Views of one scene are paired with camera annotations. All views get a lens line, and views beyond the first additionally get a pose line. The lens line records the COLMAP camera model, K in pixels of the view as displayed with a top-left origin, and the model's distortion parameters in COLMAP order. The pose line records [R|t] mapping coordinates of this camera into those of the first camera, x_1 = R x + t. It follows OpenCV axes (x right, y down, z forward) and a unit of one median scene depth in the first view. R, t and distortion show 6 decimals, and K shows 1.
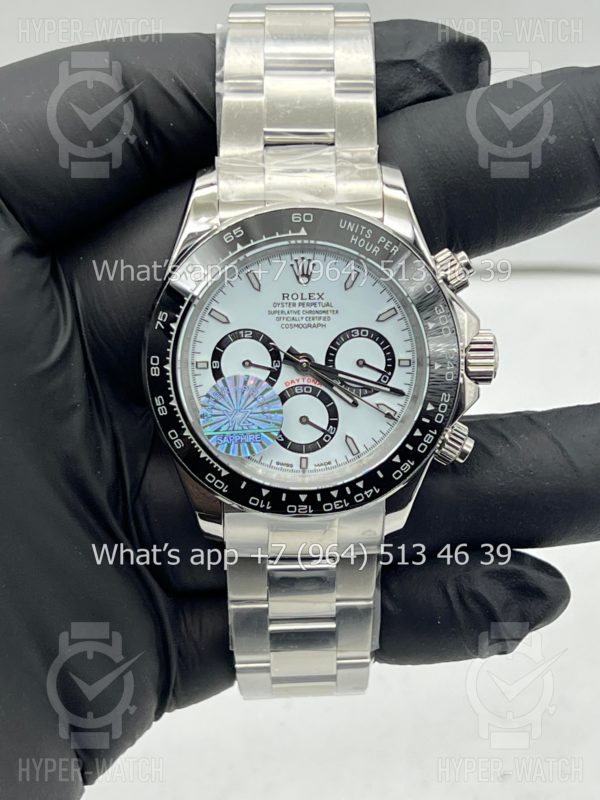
lens RADIAL K [[1889.2, 0, 300.0], [0, 1889.2, 400.0], [0, 0, 1]] dist [0.262099, 0.504462]
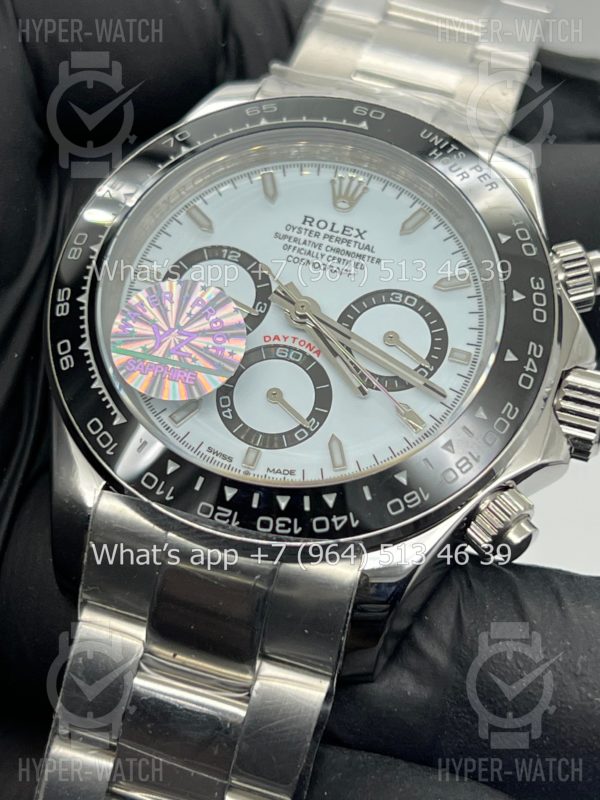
lens RADIAL K [[1889.2, 0, 300.0], [0, 1889.2, 400.0], [0, 0, 1]] dist [0.262099, 0.504462]
pose [[0.948517, 0.247669, -0.197422, 0.130693], [-0.315685, 0.789765, -0.525941, 0.329864], [0.025657, 0.561187, 0.827291, 0.500427]]
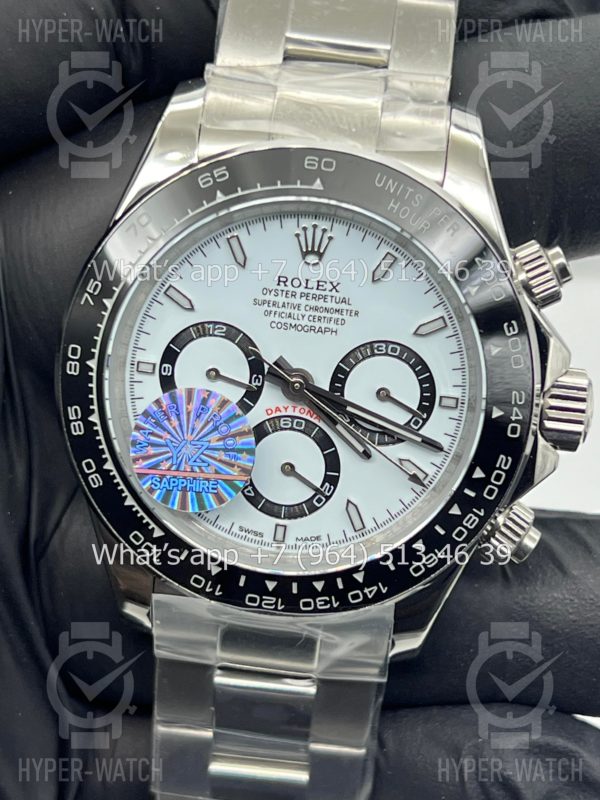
lens RADIAL K [[1889.2, 0, 300.0], [0, 1889.2, 400.0], [0, 0, 1]] dist [0.262099, 0.504462]
pose [[0.990591, 0.124700, -0.056394, 0.041003], [-0.126461, 0.991553, -0.028818, 0.005153], [0.052324, 0.035678, 0.997993, 0.336524]]
